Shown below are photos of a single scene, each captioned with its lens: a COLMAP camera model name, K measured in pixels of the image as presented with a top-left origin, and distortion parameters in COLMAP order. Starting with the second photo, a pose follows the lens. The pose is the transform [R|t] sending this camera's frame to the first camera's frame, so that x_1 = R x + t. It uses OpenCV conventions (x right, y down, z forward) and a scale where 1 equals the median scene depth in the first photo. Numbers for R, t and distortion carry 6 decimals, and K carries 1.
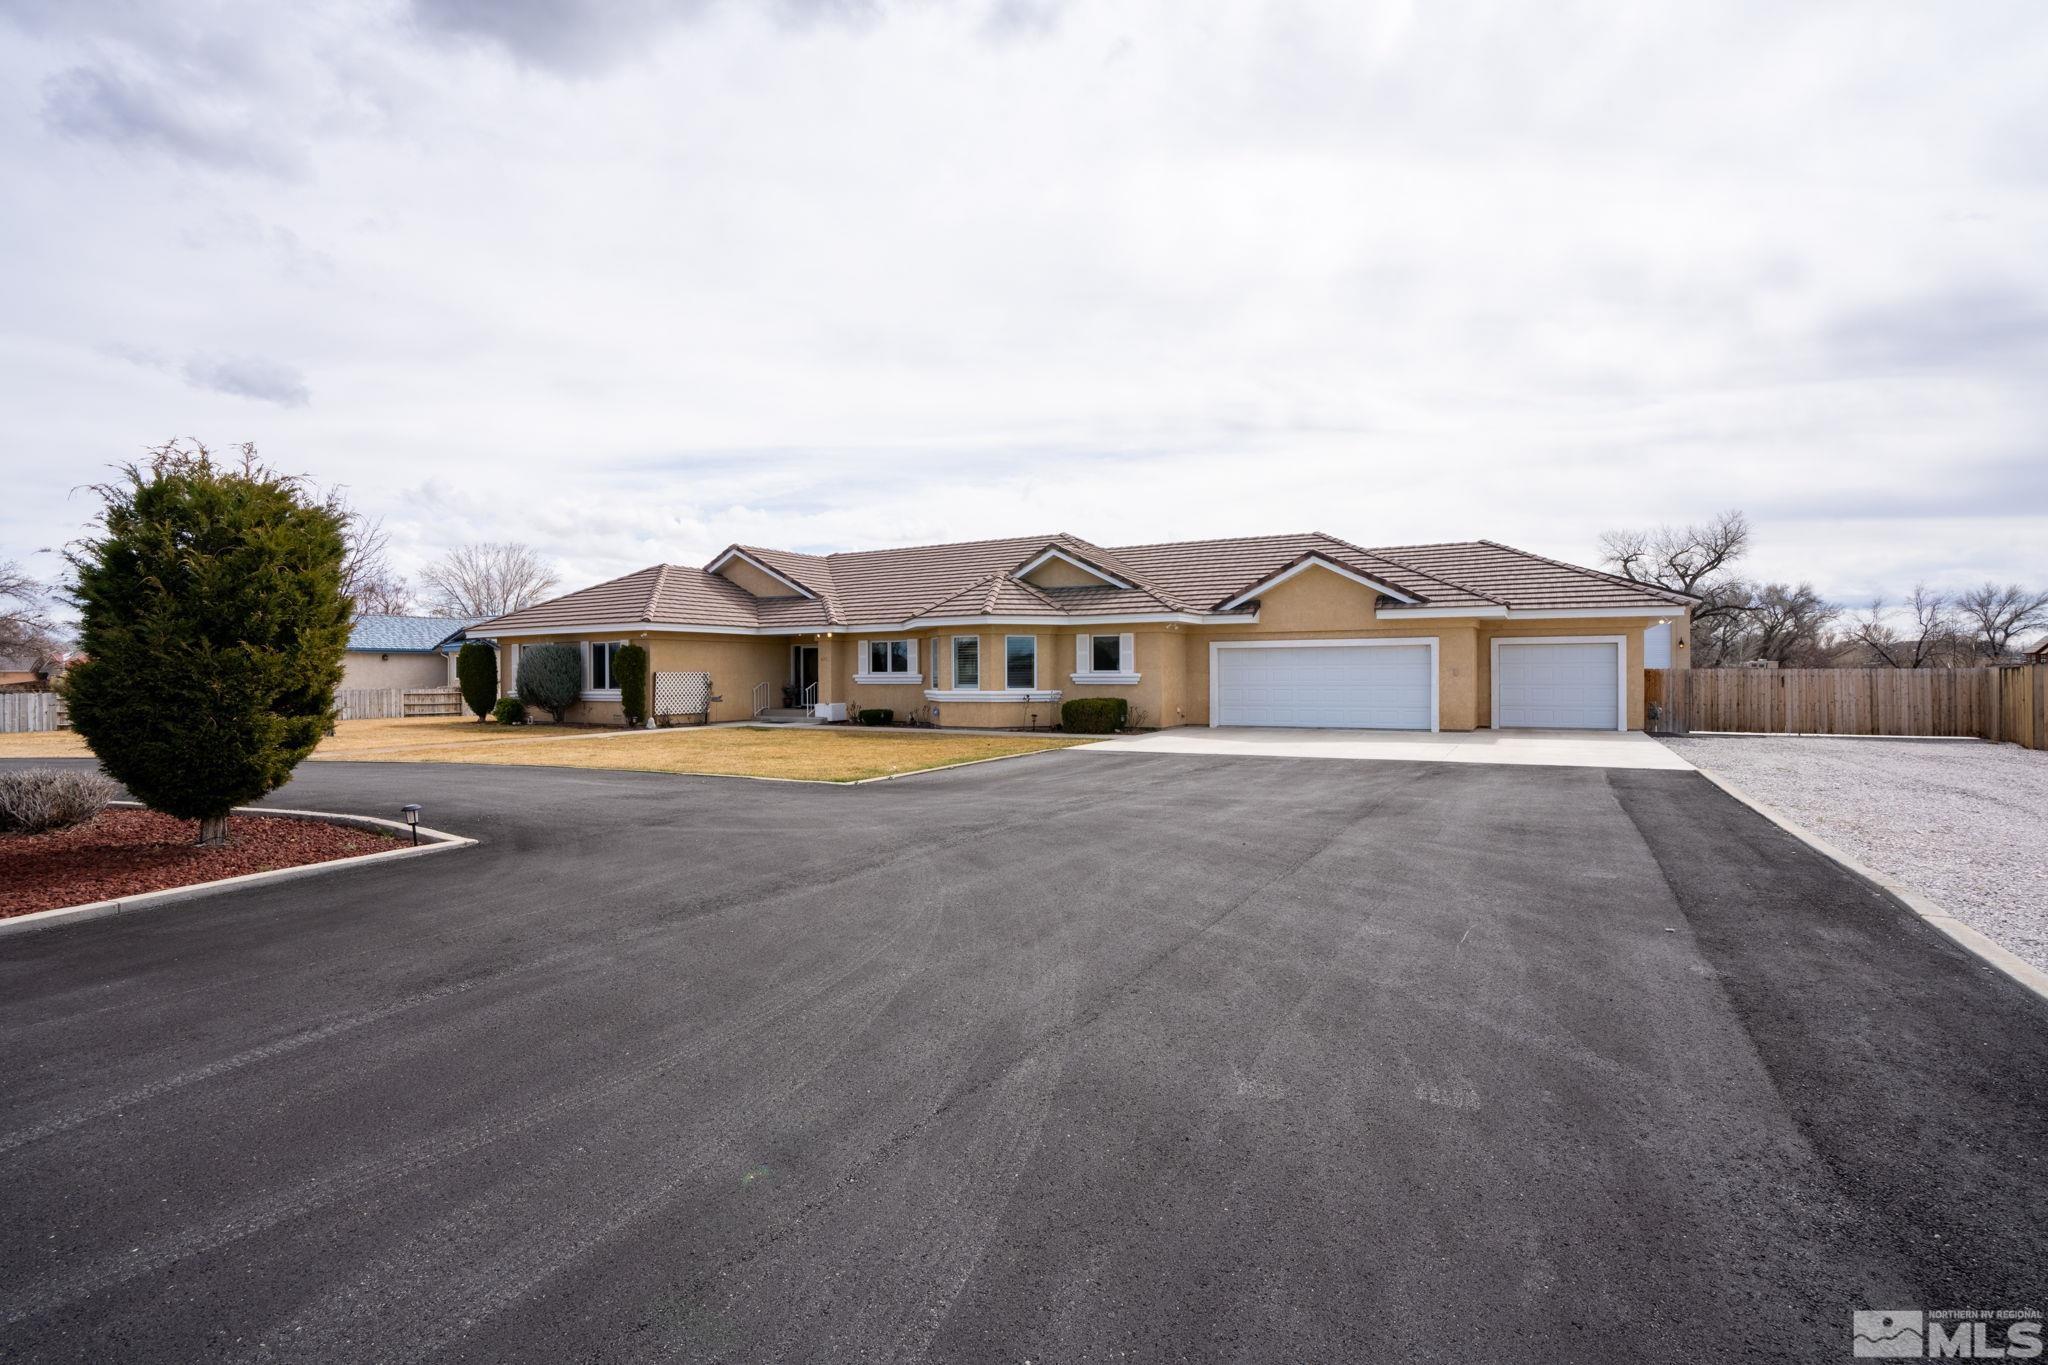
lens RADIAL K [[920.0, 0, 1013.1], [0, 920.0, 673.7], [0, 0, 1]] dist [-0.000266, 0.000498]
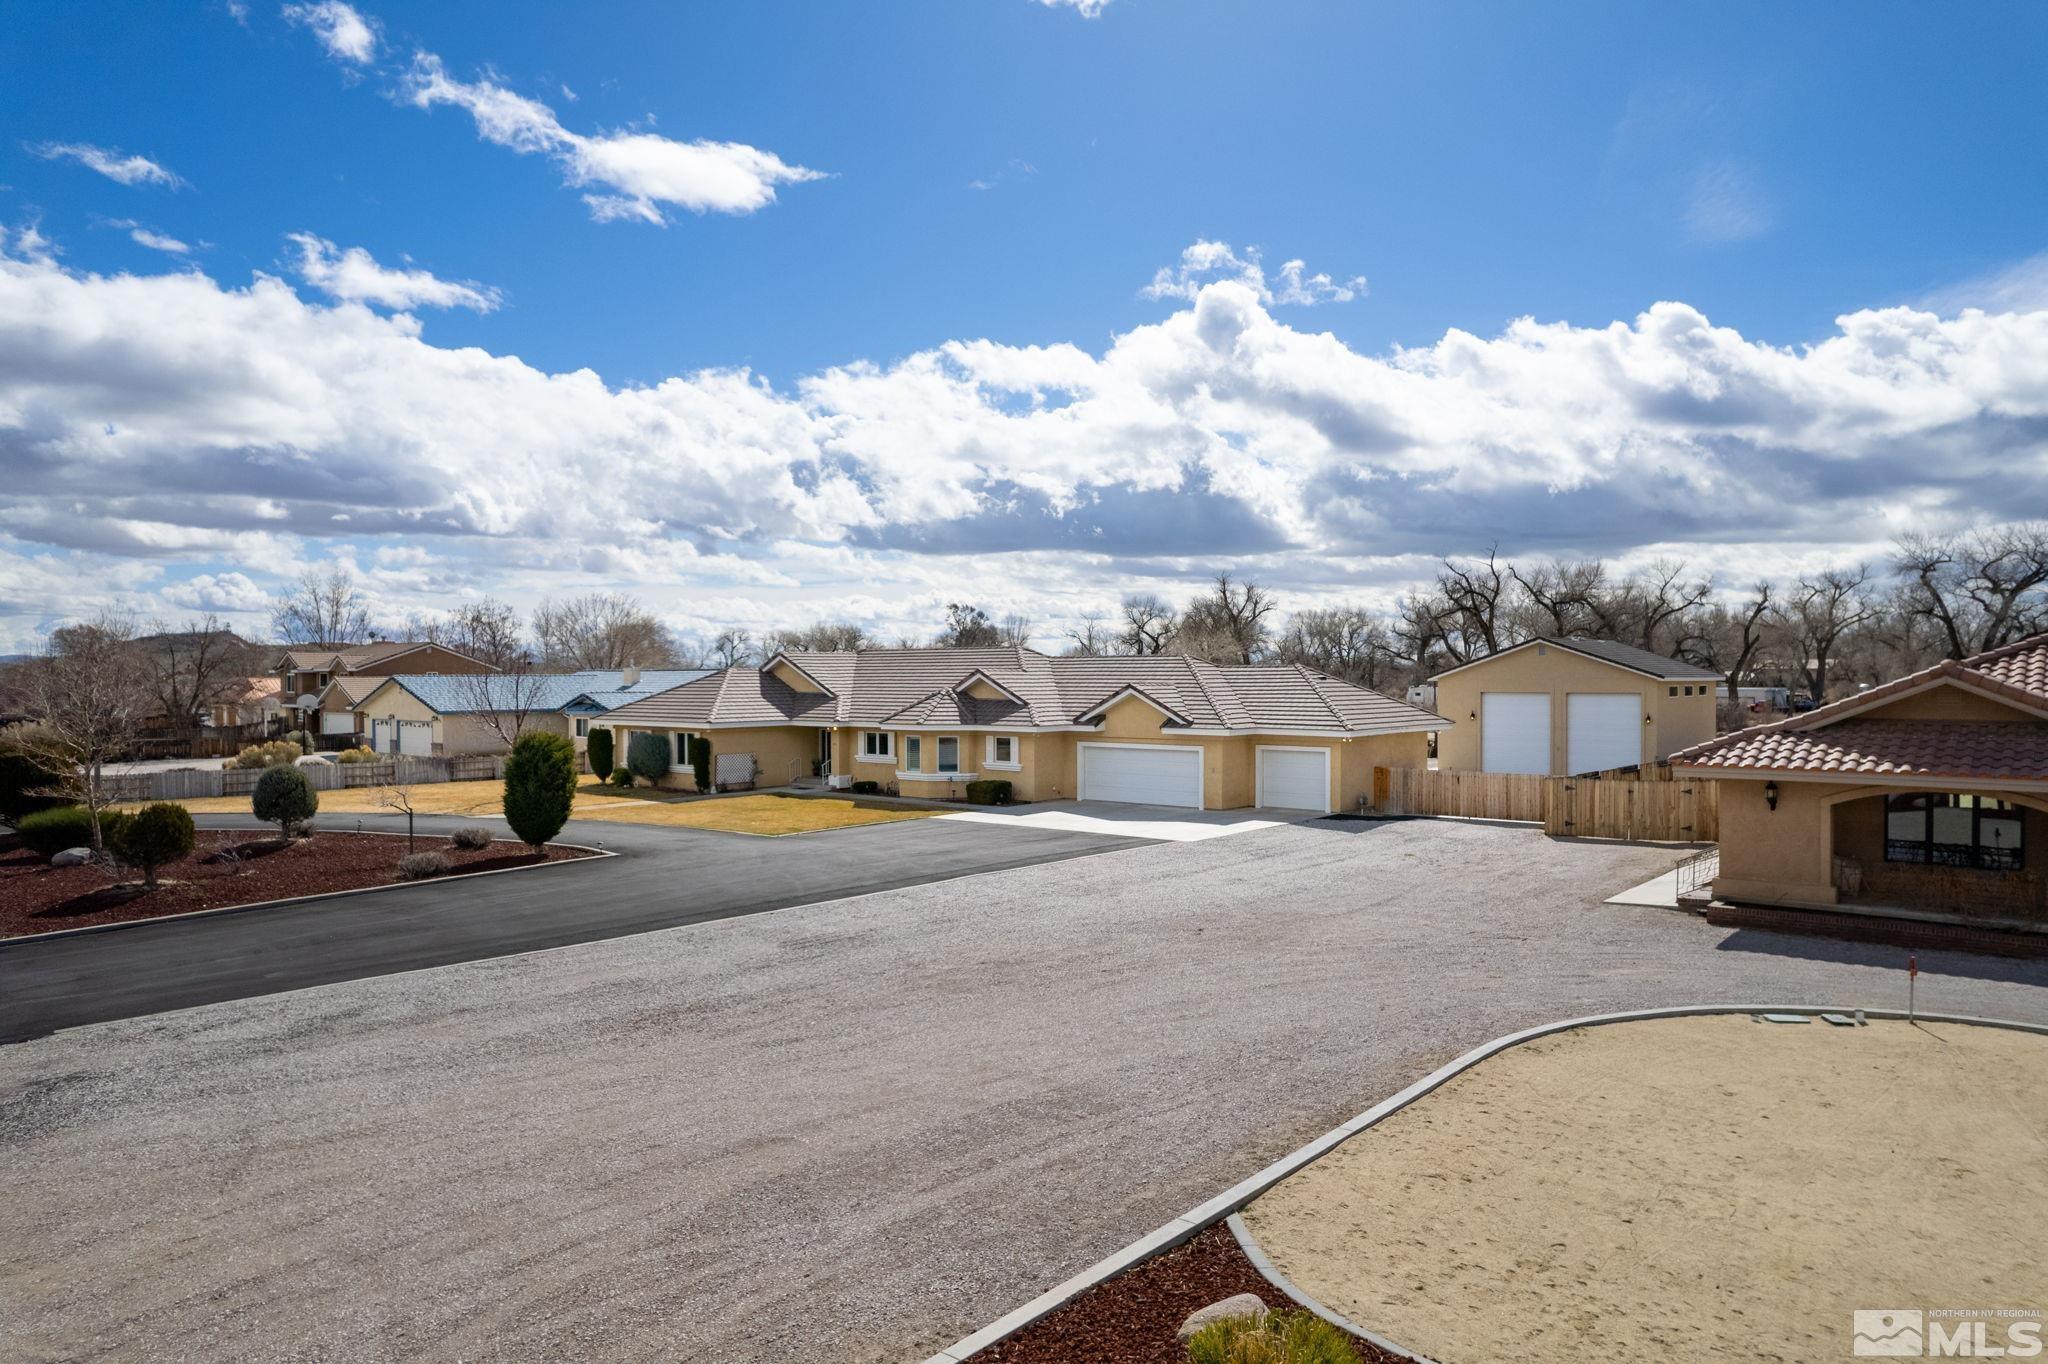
lens RADIAL K [[1280.1, 0, 1024.0], [0, 1280.1, 682.0], [0, 0, 1]] dist [0.111506, 0.000212]
pose [[0.982019, 0.002855, -0.188761, 0.494547], [-0.002055, 0.999988, 0.004432, -0.132197], [0.188771, -0.003964, 0.982013, -0.952774]]
